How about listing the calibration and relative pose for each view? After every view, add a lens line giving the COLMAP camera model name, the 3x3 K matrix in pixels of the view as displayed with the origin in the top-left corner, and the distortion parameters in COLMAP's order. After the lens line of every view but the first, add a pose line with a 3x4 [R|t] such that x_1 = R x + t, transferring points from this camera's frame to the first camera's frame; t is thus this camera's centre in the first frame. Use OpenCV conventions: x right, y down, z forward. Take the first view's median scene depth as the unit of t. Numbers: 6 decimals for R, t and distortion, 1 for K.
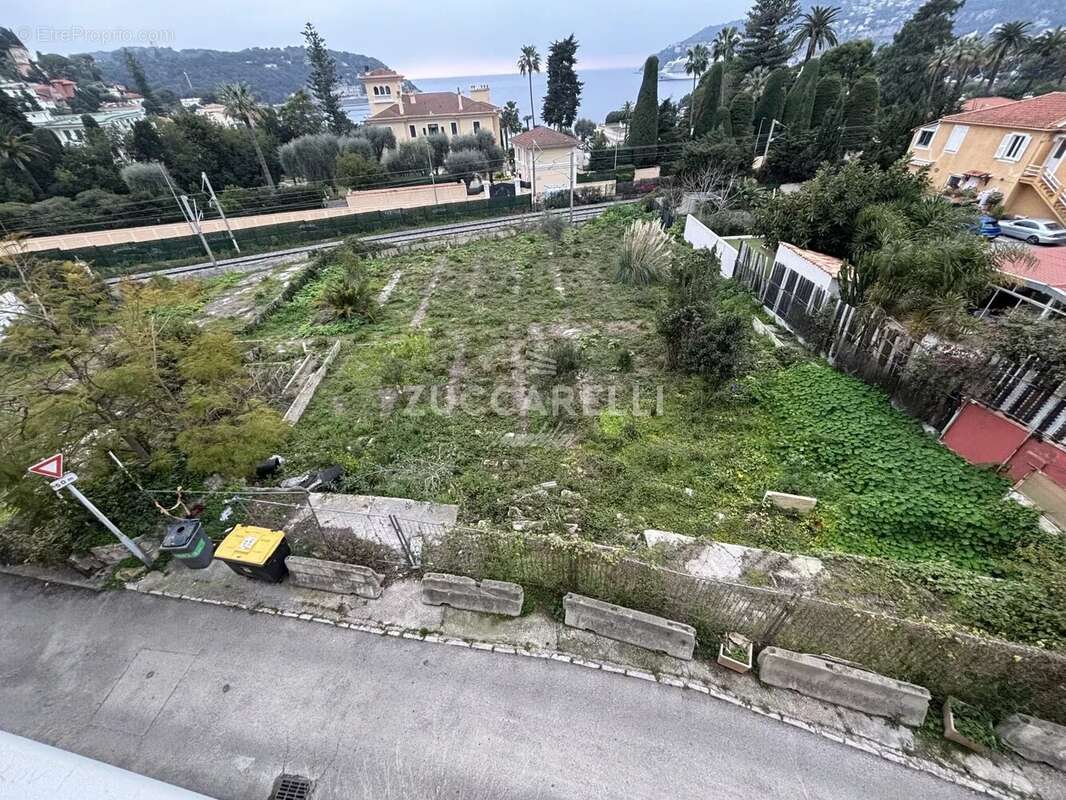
lens RADIAL K [[428.4, 0, 531.6], [0, 428.4, 396.5], [0, 0, 1]] dist [-0.000213, -0.000100]
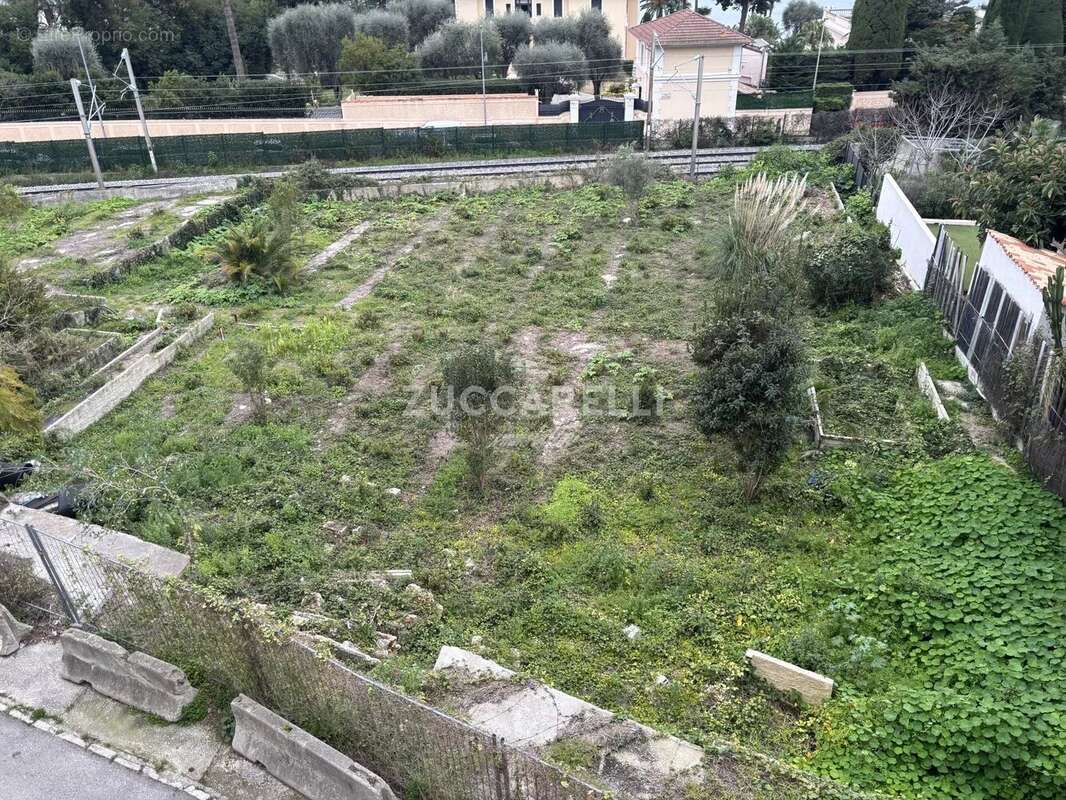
lens RADIAL K [[800.2, 0, 526.7], [0, 800.2, 388.2], [0, 0, 1]] dist [0.054441, -0.049792]
pose [[0.970939, 0.138293, -0.195327, 0.215248], [-0.160685, 0.981531, -0.103811, 0.023583], [0.177363, 0.132181, 0.975228, -0.046655]]
